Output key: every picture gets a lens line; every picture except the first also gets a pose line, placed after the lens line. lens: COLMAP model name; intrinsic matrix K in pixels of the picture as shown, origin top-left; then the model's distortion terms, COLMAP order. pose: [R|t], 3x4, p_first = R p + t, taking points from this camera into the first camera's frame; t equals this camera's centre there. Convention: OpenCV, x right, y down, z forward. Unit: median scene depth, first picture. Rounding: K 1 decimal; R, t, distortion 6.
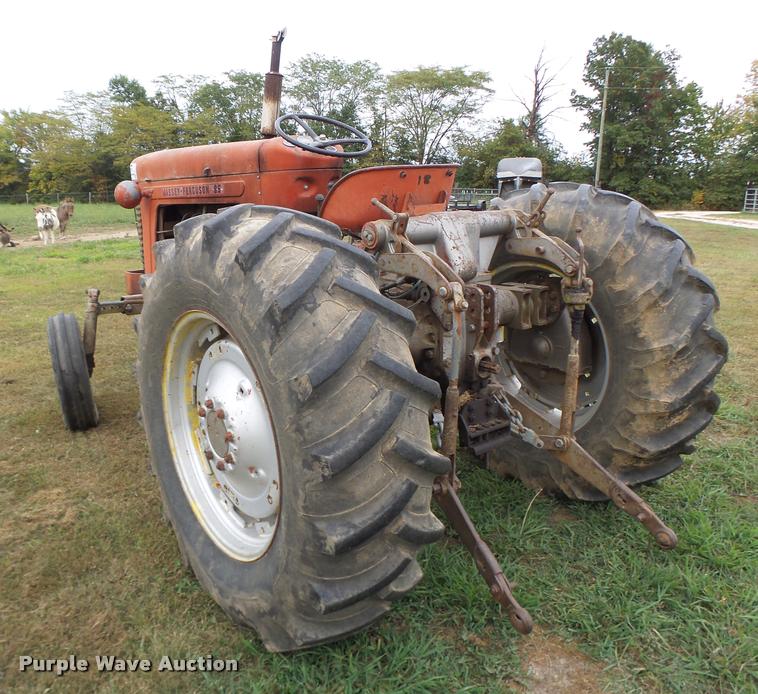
lens RADIAL K [[676.6, 0, 314.6], [0, 676.6, 333.3], [0, 0, 1]] dist [-0.015575, -0.009655]
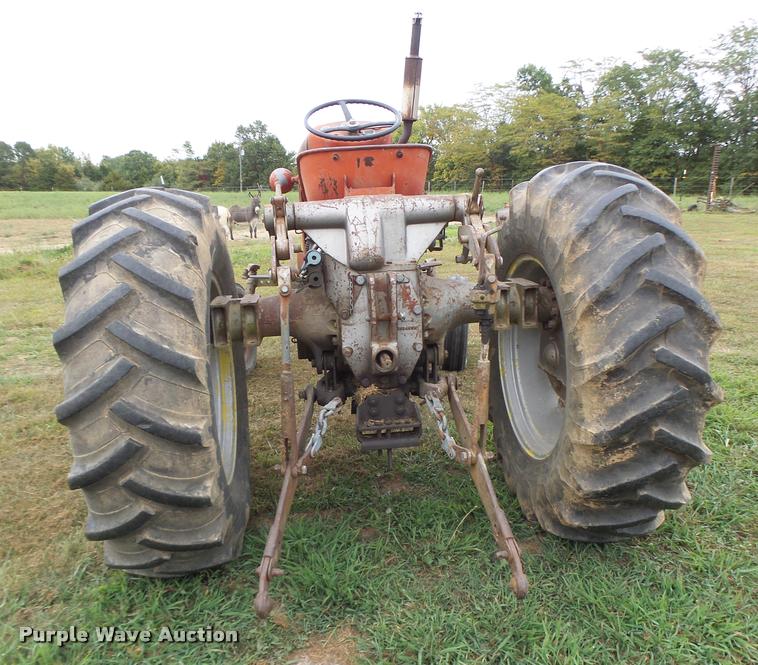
lens RADIAL K [[661.3, 0, 377.8], [0, 661.3, 359.5], [0, 0, 1]] dist [-0.015568, 0.000733]
pose [[0.867331, 0.123771, -0.482097, 0.649273], [-0.095570, 0.991978, 0.082736, -0.026546], [0.488470, -0.025685, 0.872202, 0.171659]]
